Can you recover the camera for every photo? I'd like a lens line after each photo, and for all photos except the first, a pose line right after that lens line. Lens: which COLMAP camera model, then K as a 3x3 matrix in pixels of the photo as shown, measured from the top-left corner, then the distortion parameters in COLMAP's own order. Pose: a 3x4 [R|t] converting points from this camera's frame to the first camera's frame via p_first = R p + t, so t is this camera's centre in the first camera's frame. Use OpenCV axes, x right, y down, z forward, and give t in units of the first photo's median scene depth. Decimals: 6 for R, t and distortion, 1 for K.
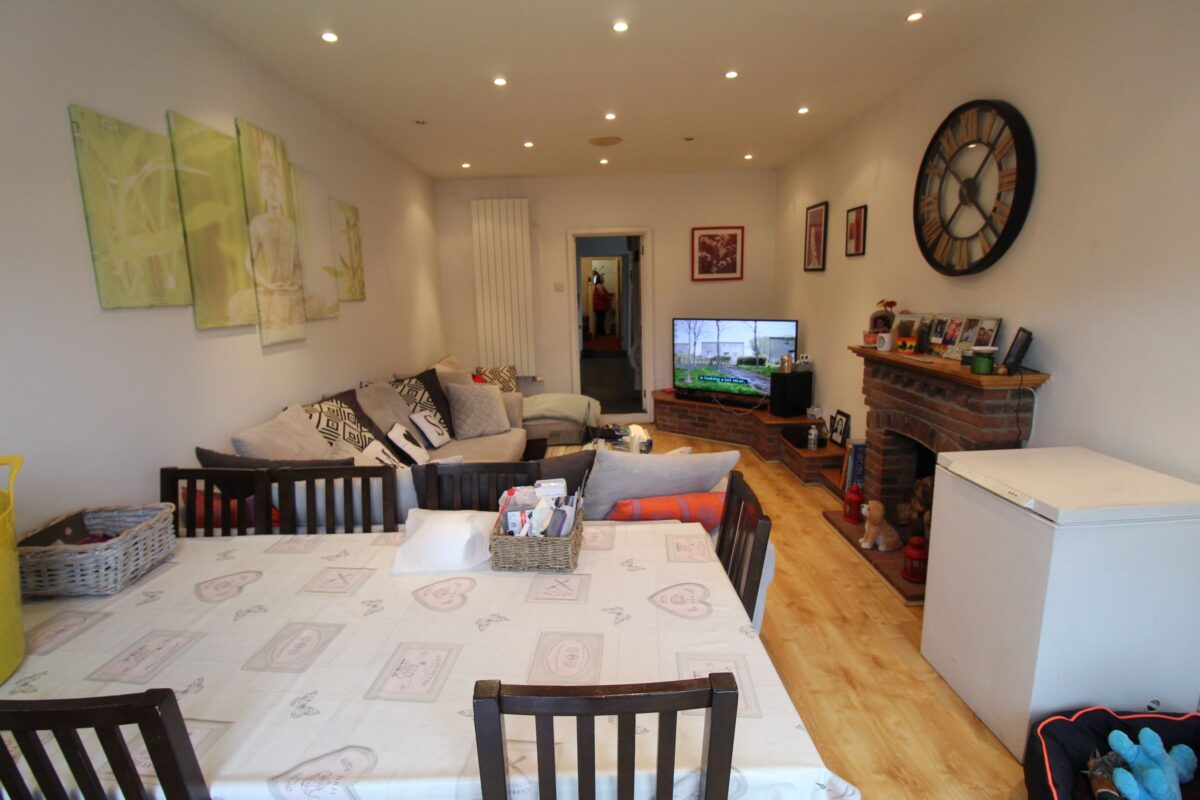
lens RADIAL K [[558.4, 0, 597.5], [0, 558.4, 399.6], [0, 0, 1]] dist [0.000172, 0.000138]
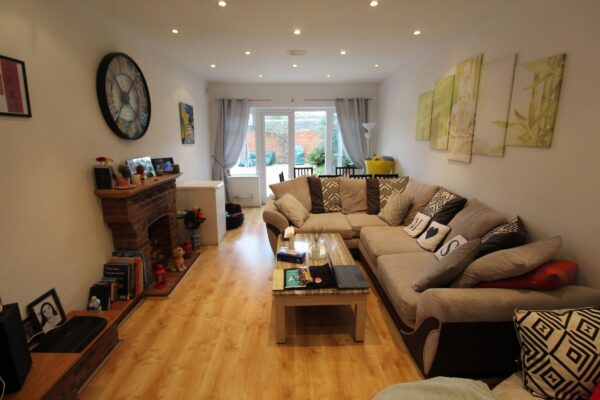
lens RADIAL K [[279.2, 0, 299.7], [0, 279.2, 197.8], [0, 0, 1]] dist [0.000172, 0.000138]
pose [[-0.999395, 0.033885, -0.007876, 0.056444], [0.027700, 0.912051, 0.409141, -0.441747], [0.021047, 0.408675, -0.912437, 2.087233]]
